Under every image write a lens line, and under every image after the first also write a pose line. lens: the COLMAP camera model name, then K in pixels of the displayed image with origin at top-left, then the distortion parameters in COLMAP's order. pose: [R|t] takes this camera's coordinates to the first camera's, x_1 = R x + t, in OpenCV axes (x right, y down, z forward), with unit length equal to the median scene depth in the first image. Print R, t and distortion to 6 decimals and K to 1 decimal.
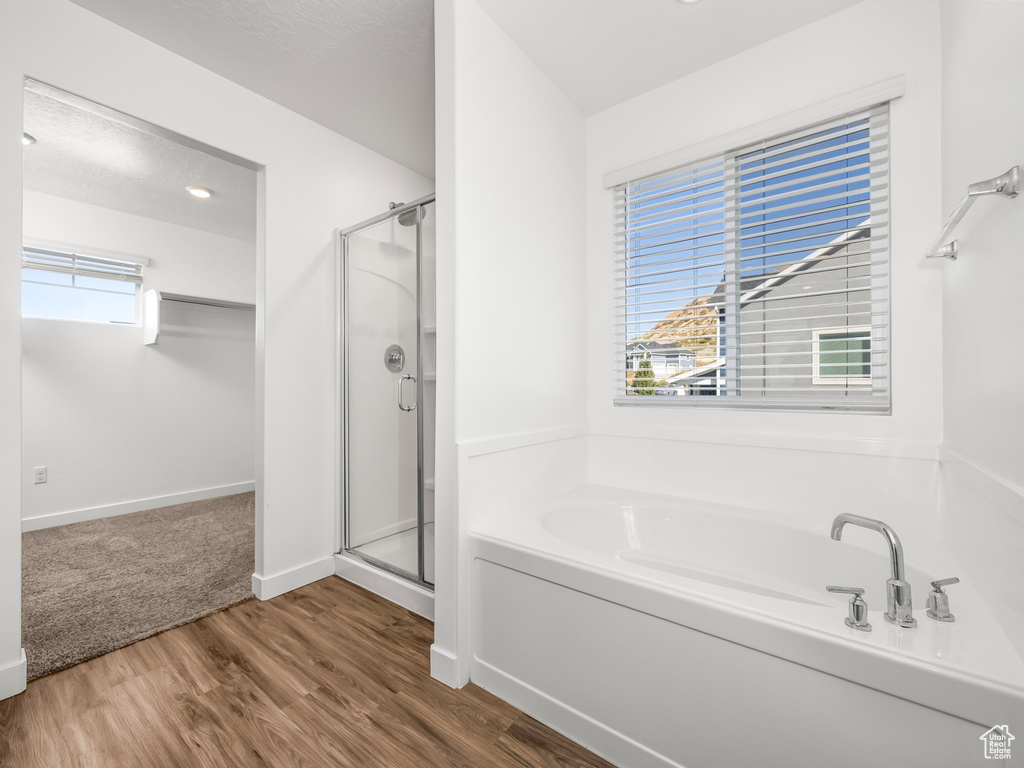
lens RADIAL K [[430.5, 0, 504.3], [0, 430.5, 381.3], [0, 0, 1]] dist [0.009979, -0.000312]
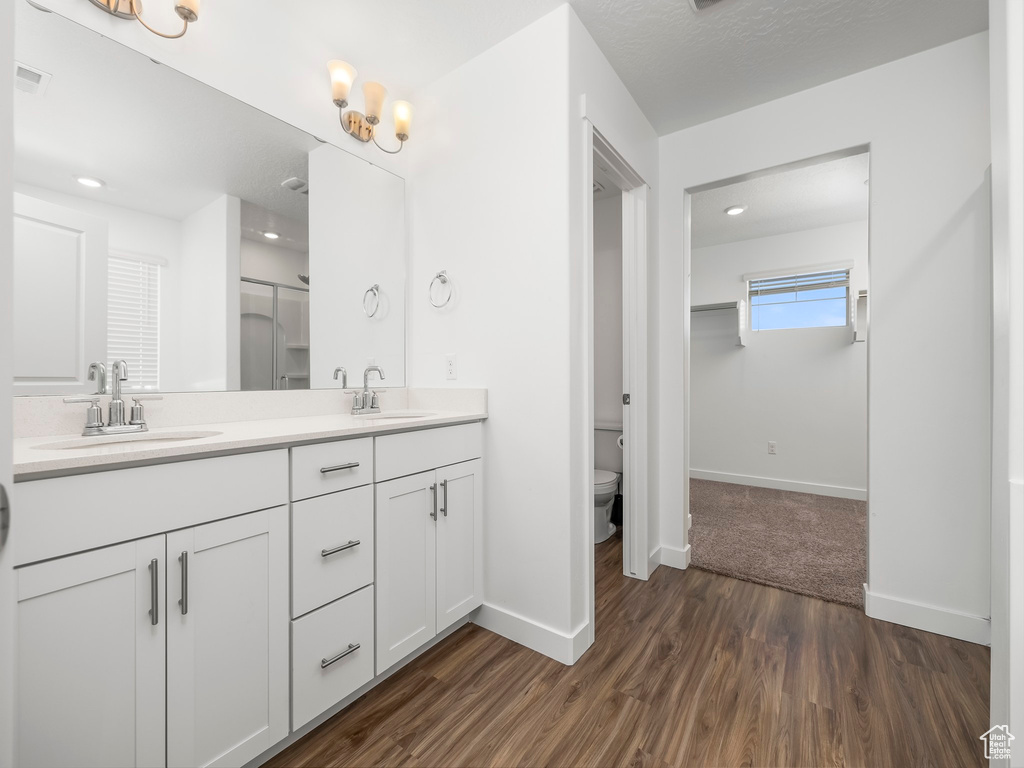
lens RADIAL K [[430.5, 0, 504.0], [0, 430.5, 381.6], [0, 0, 1]] dist [0.009979, -0.000312]
pose [[0.037832, 0.006212, -0.999265, 0.440789], [0.005602, 0.999964, 0.006429, -0.001174], [0.999268, -0.005841, 0.037796, 0.259212]]
